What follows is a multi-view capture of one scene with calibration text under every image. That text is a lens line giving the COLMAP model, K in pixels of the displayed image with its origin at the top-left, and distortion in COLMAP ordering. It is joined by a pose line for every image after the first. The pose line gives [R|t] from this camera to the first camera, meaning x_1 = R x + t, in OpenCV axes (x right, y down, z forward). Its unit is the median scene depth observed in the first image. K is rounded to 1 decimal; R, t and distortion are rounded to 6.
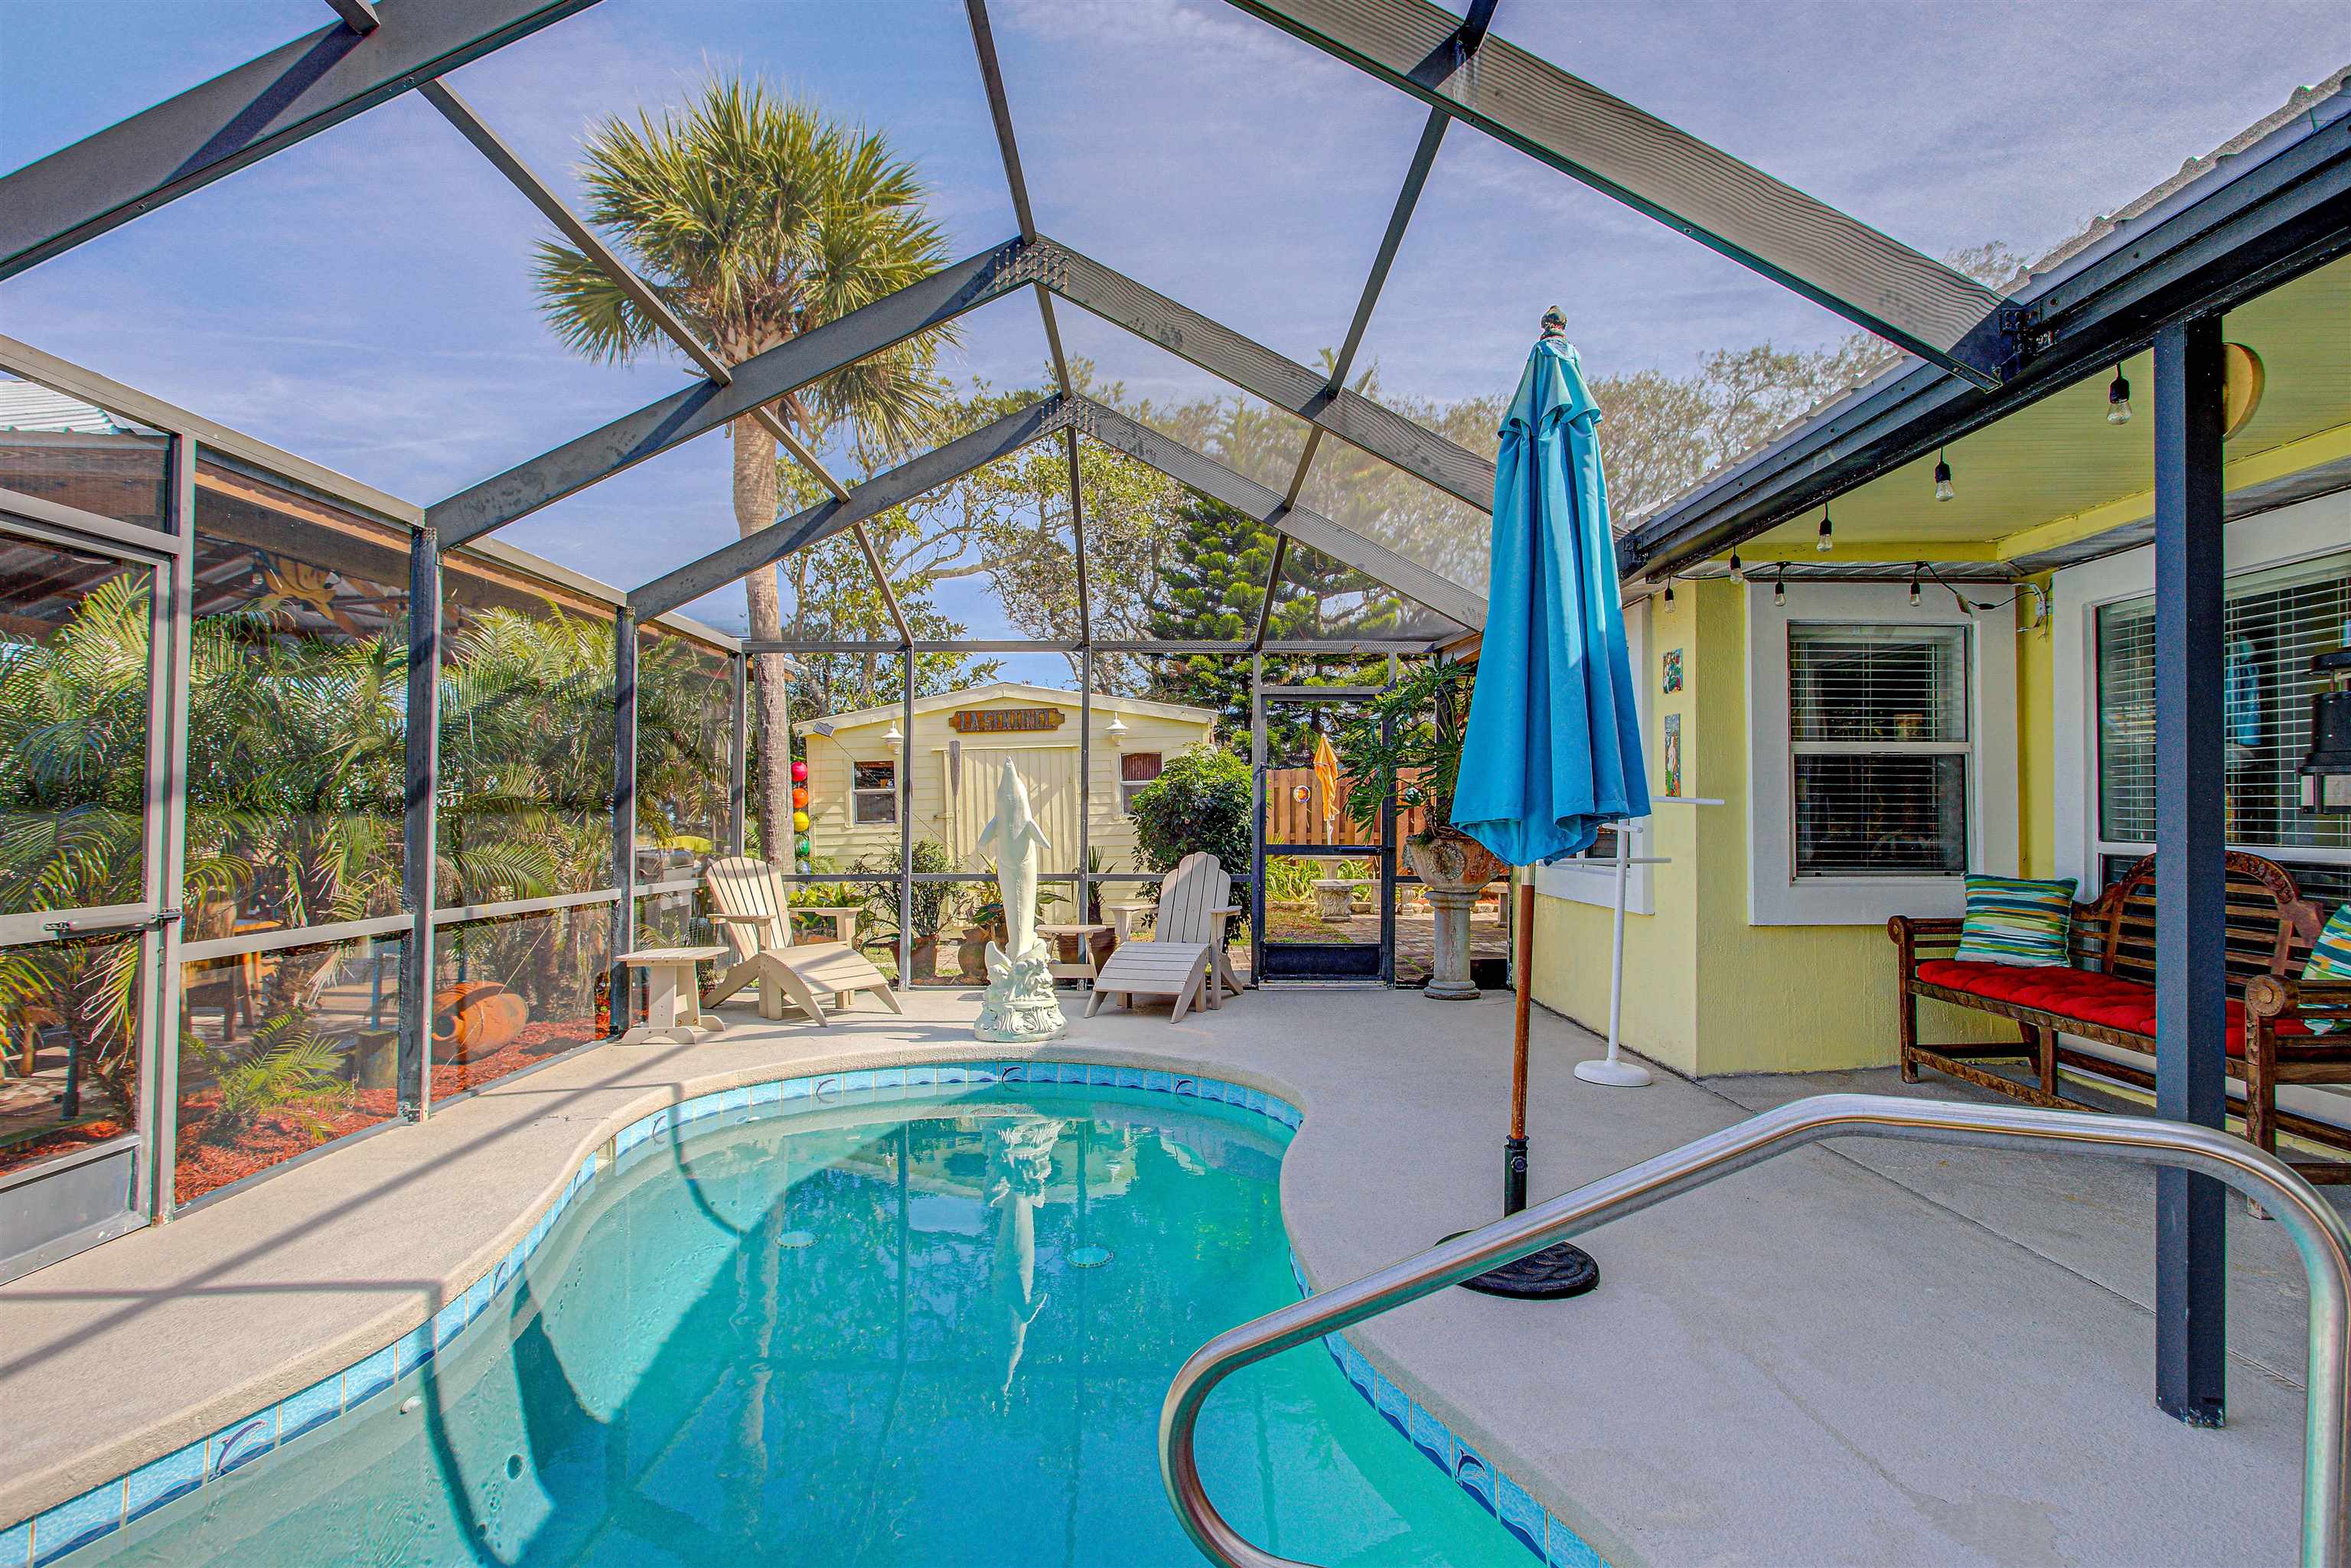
lens RADIAL K [[1221.1, 0, 1169.4], [0, 1221.1, 789.2], [0, 0, 1]] dist [-0.016766, 0.000483]
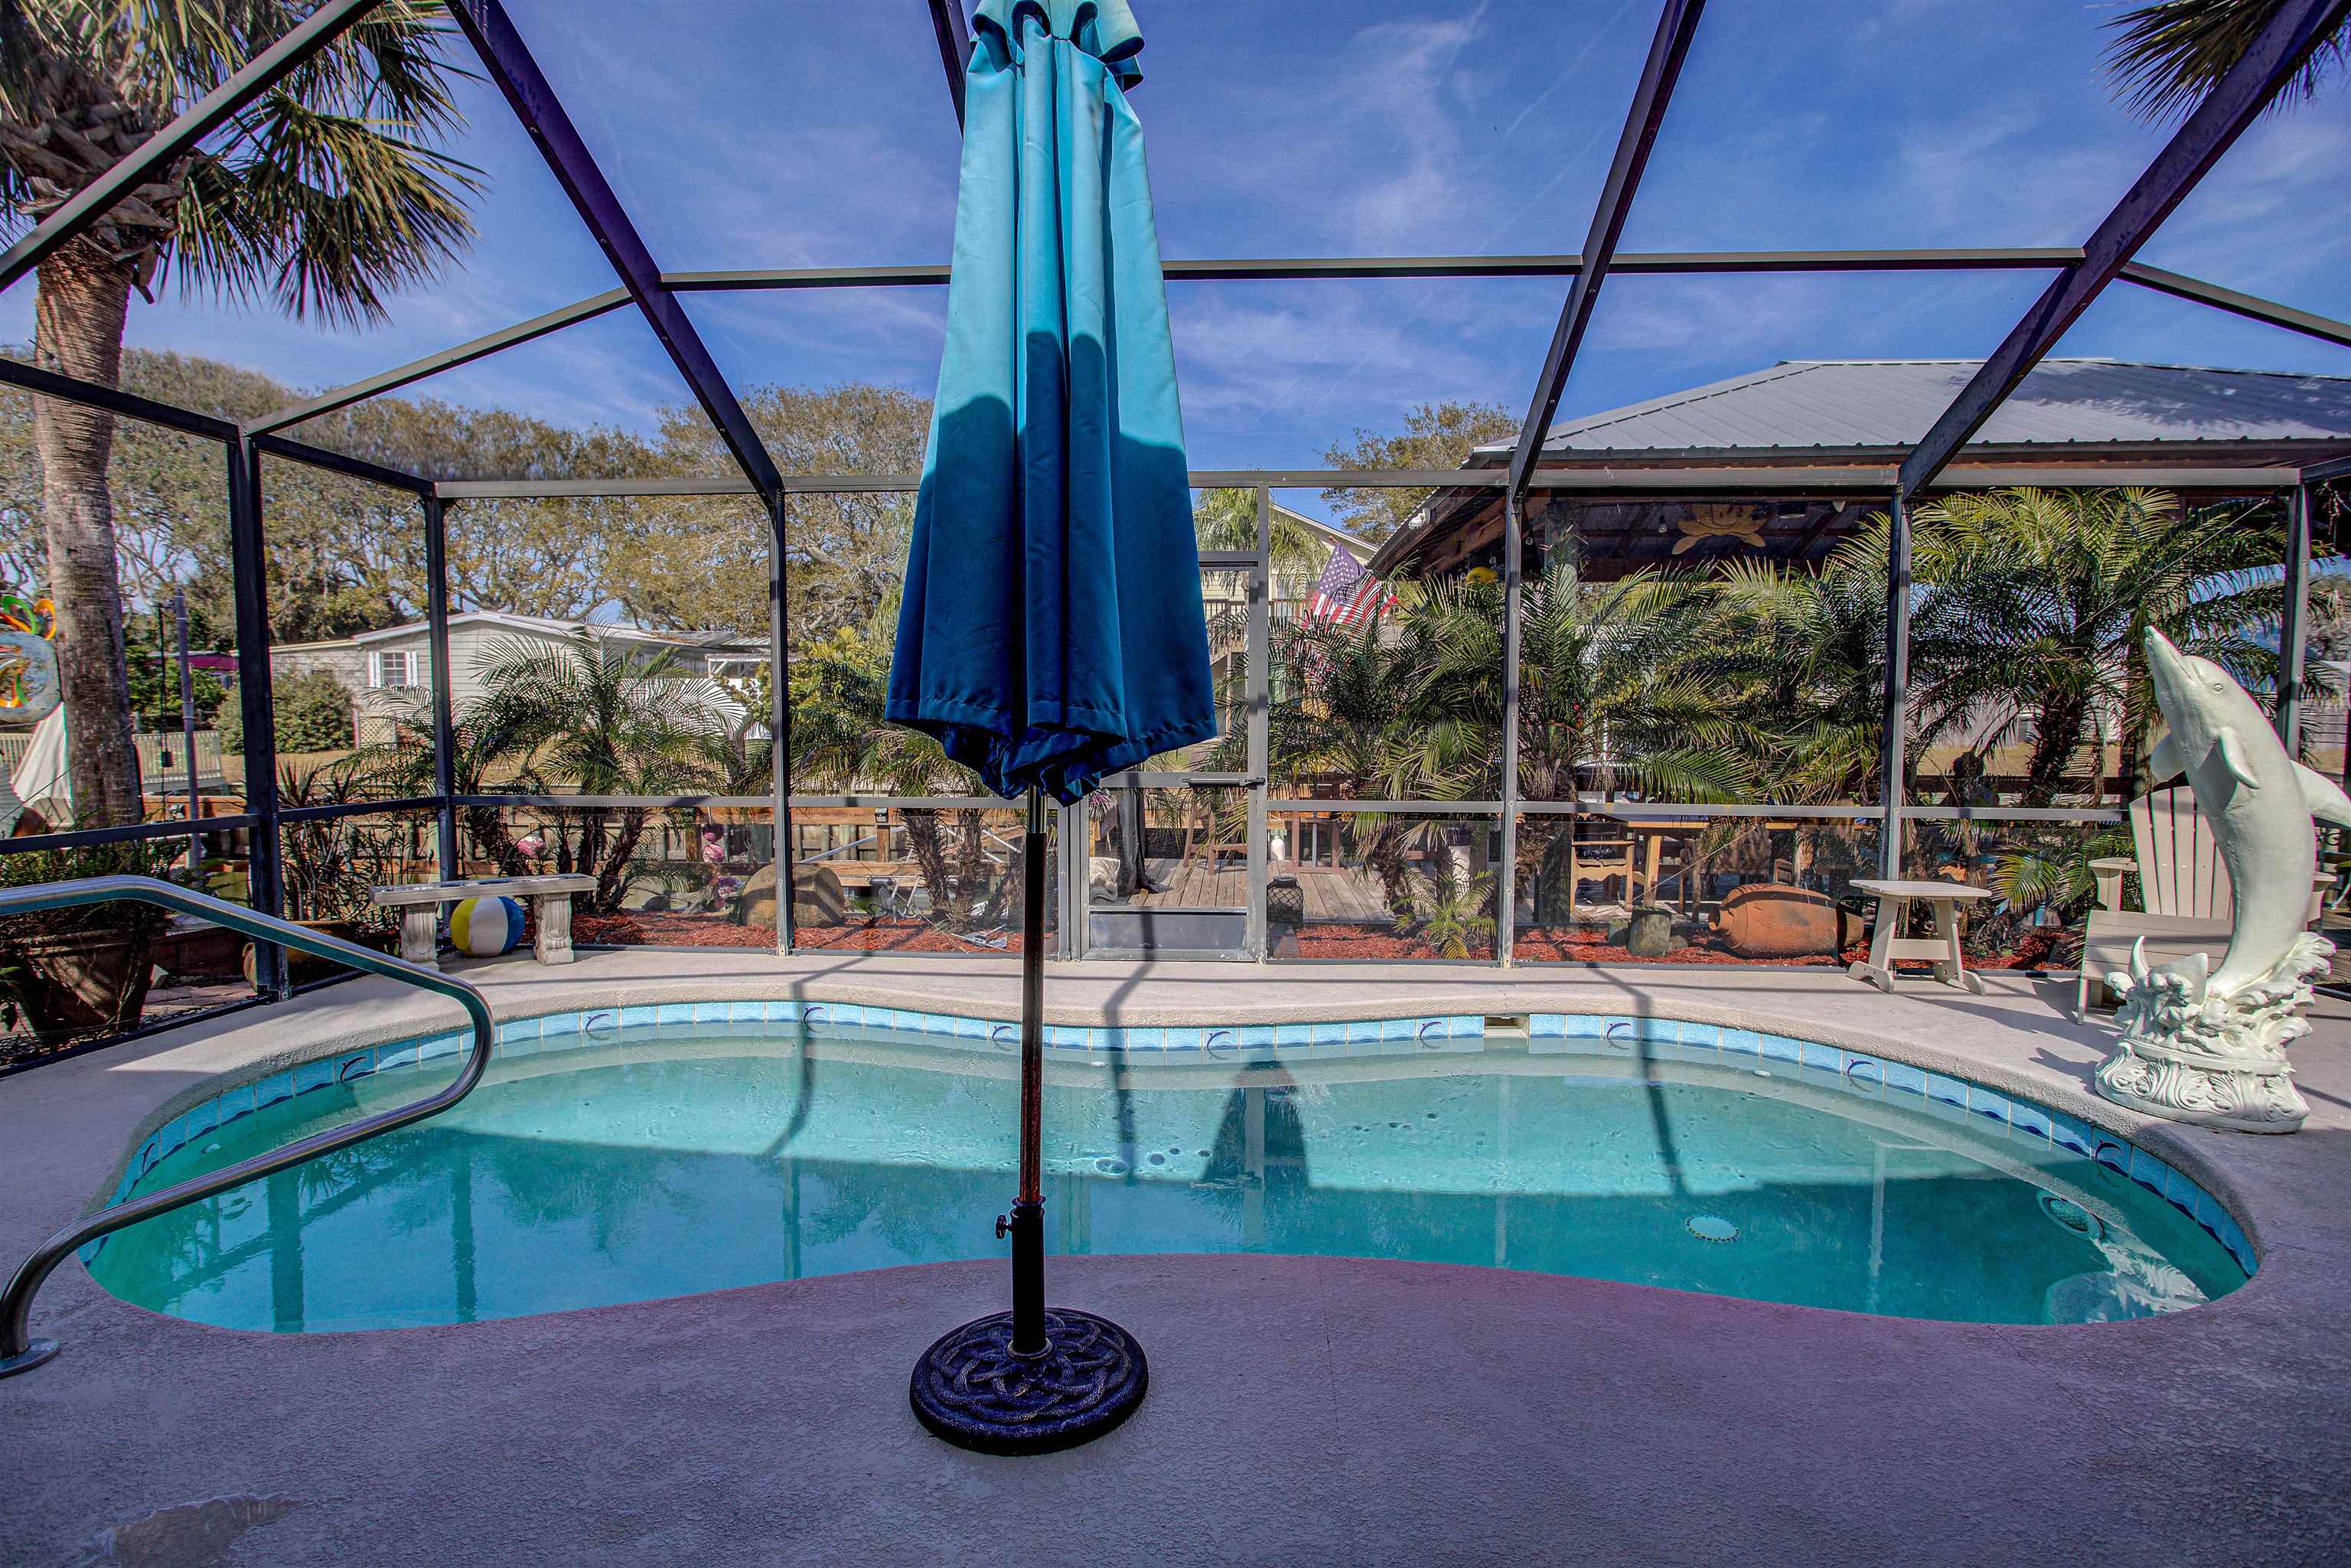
lens RADIAL K [[1178.4, 0, 1166.4], [0, 1178.4, 786.0], [0, 0, 1]] dist [-0.022176, 0.007143]
pose [[-0.066054, 0.056155, -0.996235, 0.464869], [0.017640, 0.998325, 0.055104, 0.011181], [0.997660, -0.013934, -0.066934, 0.570791]]
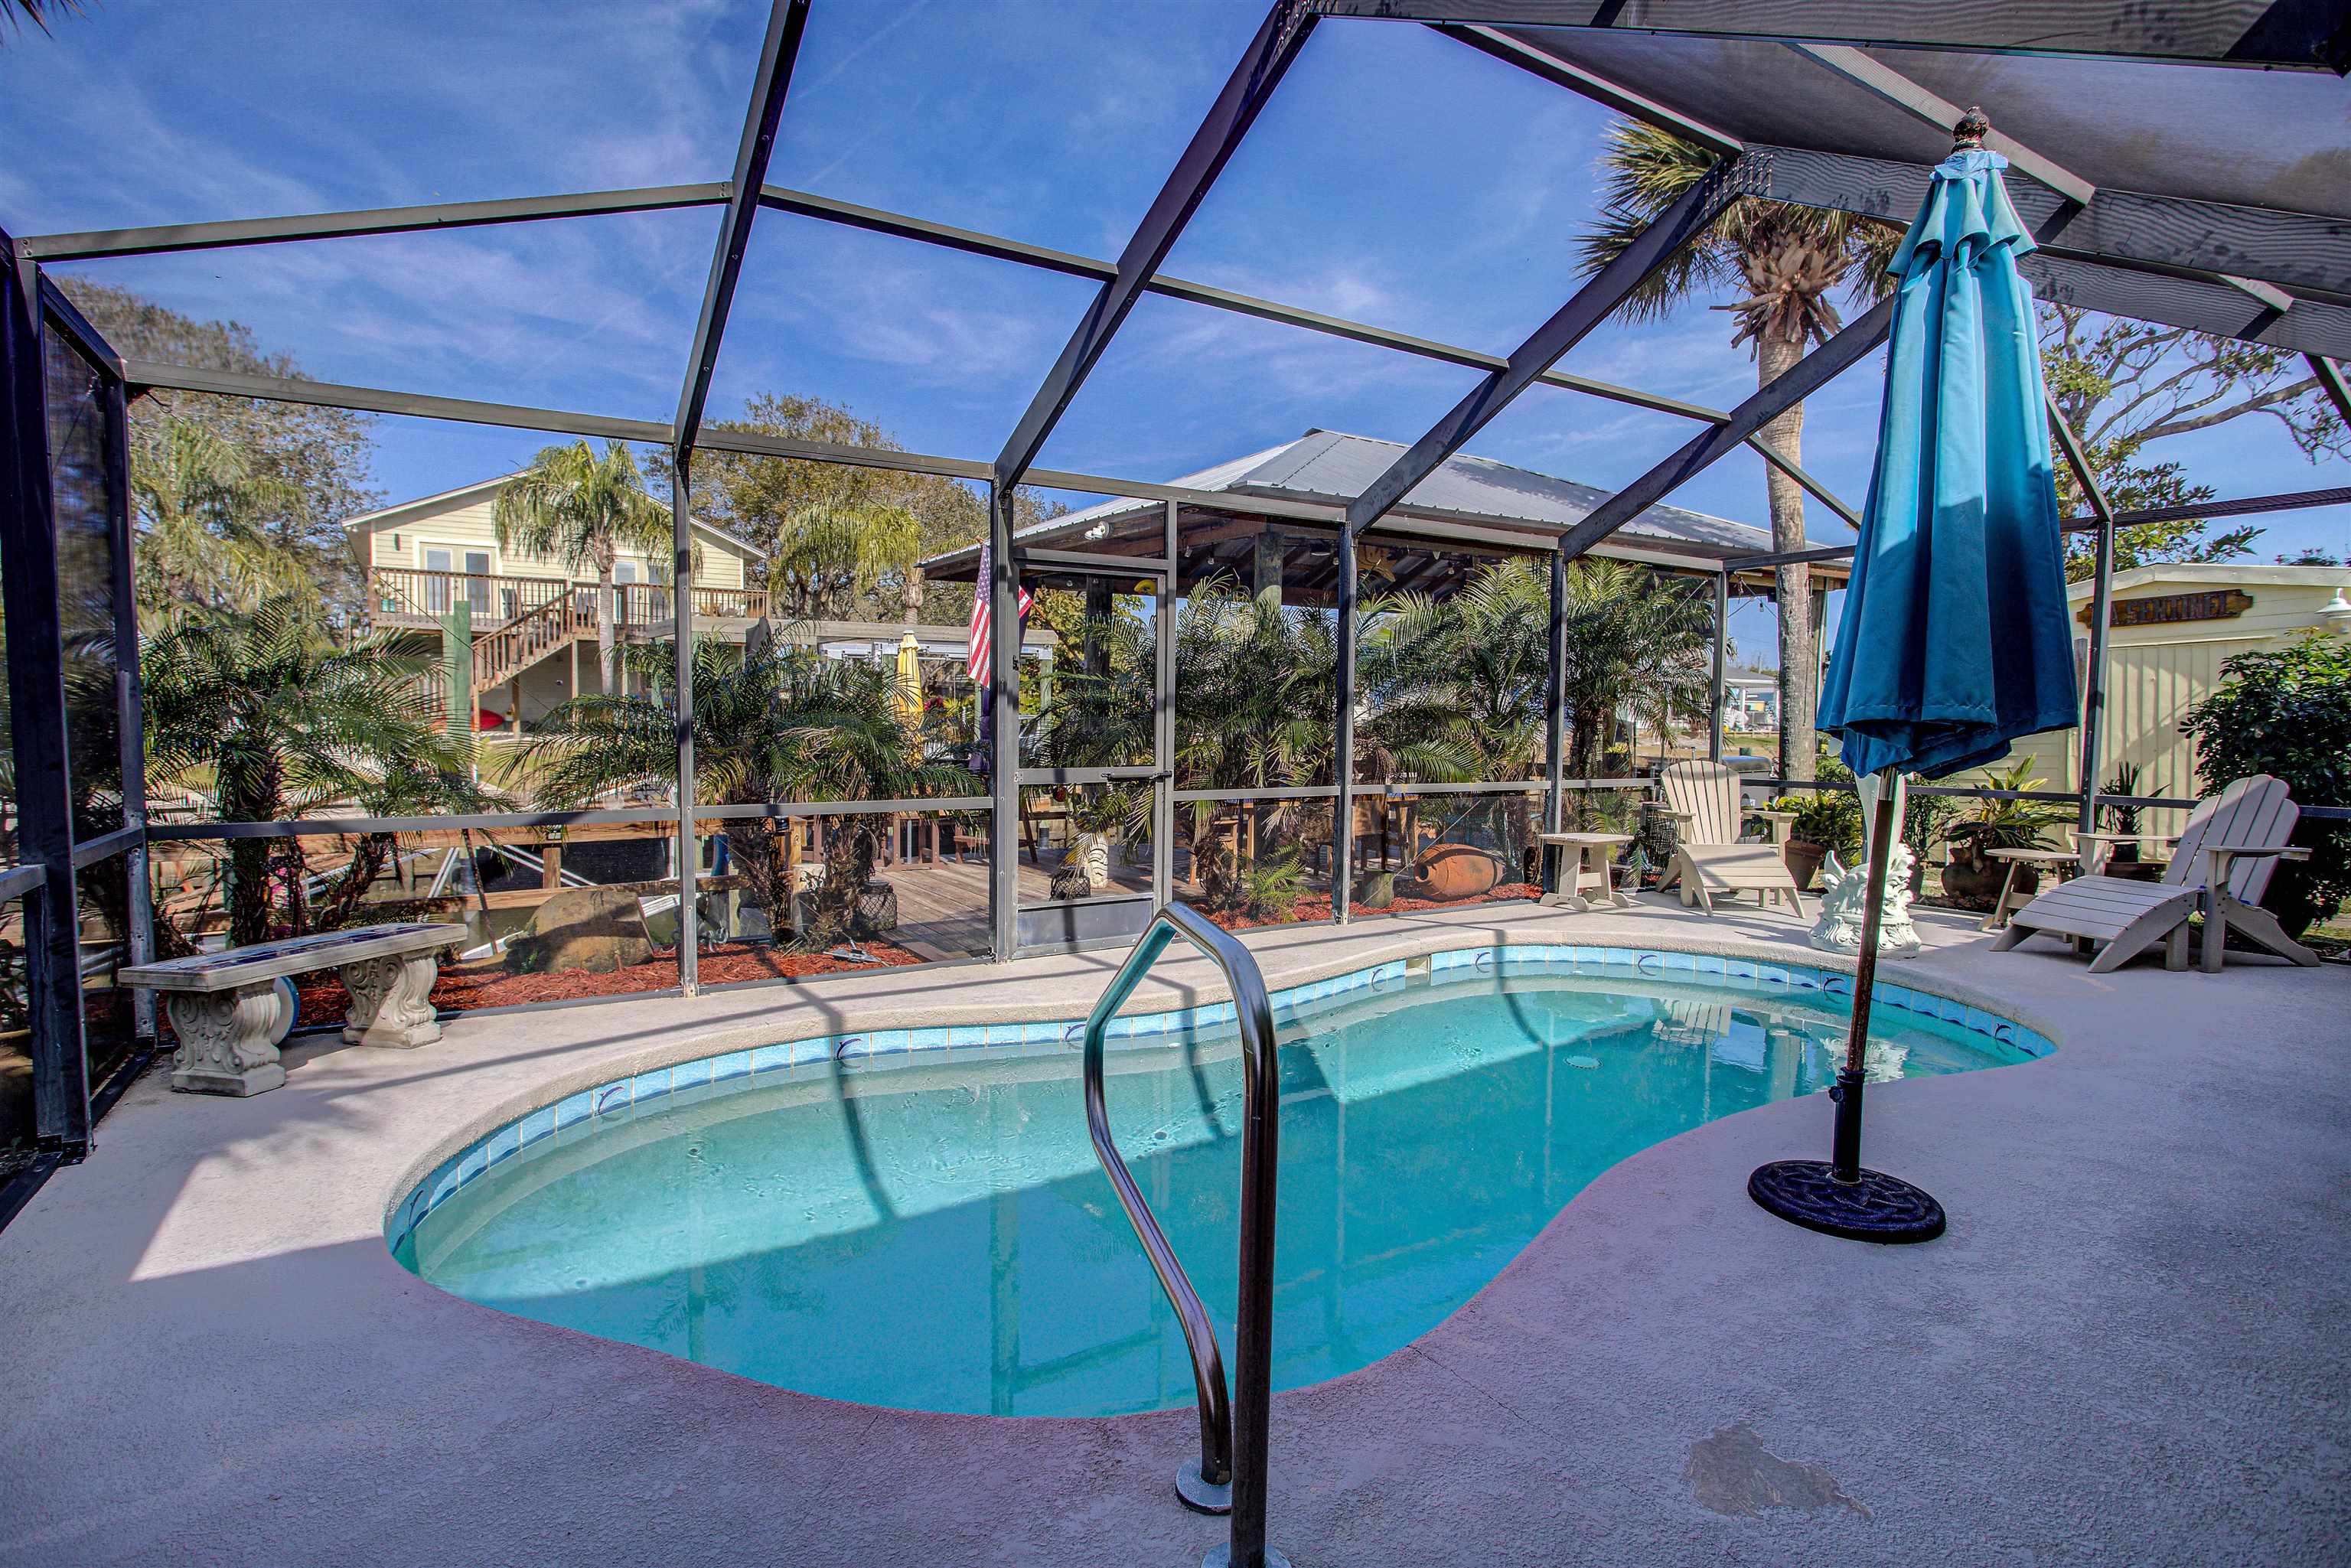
lens RADIAL K [[1178.4, 0, 1166.4], [0, 1178.4, 786.0], [0, 0, 1]] dist [-0.022176, 0.007143]
pose [[0.524833, 0.051528, -0.849644, 0.382706], [0.011305, 0.997656, 0.067487, 0.002479], [0.851130, -0.045025, 0.523020, 0.048945]]
